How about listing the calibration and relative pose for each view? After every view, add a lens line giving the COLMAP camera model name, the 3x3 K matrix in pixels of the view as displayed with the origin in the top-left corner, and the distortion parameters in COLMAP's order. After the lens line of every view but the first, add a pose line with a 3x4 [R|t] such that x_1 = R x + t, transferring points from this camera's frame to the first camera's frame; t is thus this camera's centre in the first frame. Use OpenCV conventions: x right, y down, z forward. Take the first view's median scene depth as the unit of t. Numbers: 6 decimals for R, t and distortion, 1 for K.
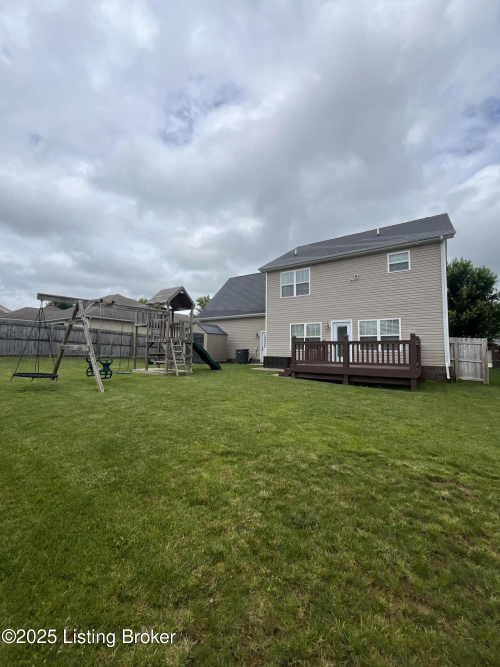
lens RADIAL K [[274.6, 0, 254.0], [0, 274.6, 331.4], [0, 0, 1]] dist [-0.004539, 0.000302]
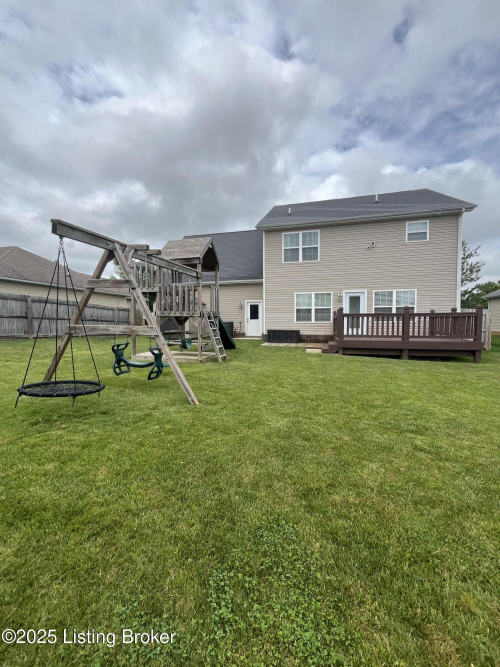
lens RADIAL K [[274.6, 0, 252.3], [0, 274.6, 333.9], [0, 0, 1]] dist [-0.004539, 0.000302]
pose [[0.940469, -0.032199, 0.338350, -0.345015], [-0.008819, 0.992856, 0.118997, -0.000345], [-0.339764, -0.114896, 0.933466, 0.224398]]
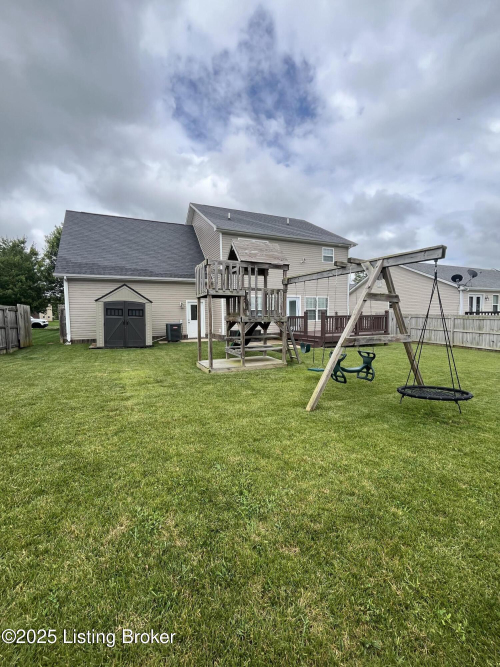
lens RADIAL K [[274.6, 0, 250.8], [0, 274.6, 338.3], [0, 0, 1]] dist [-0.004539, 0.000302]
pose [[0.540459, -0.072220, 0.838265, -0.772526], [-0.046629, 0.992207, 0.115546, 0.009797], [-0.840077, -0.101535, 0.532880, 0.528354]]
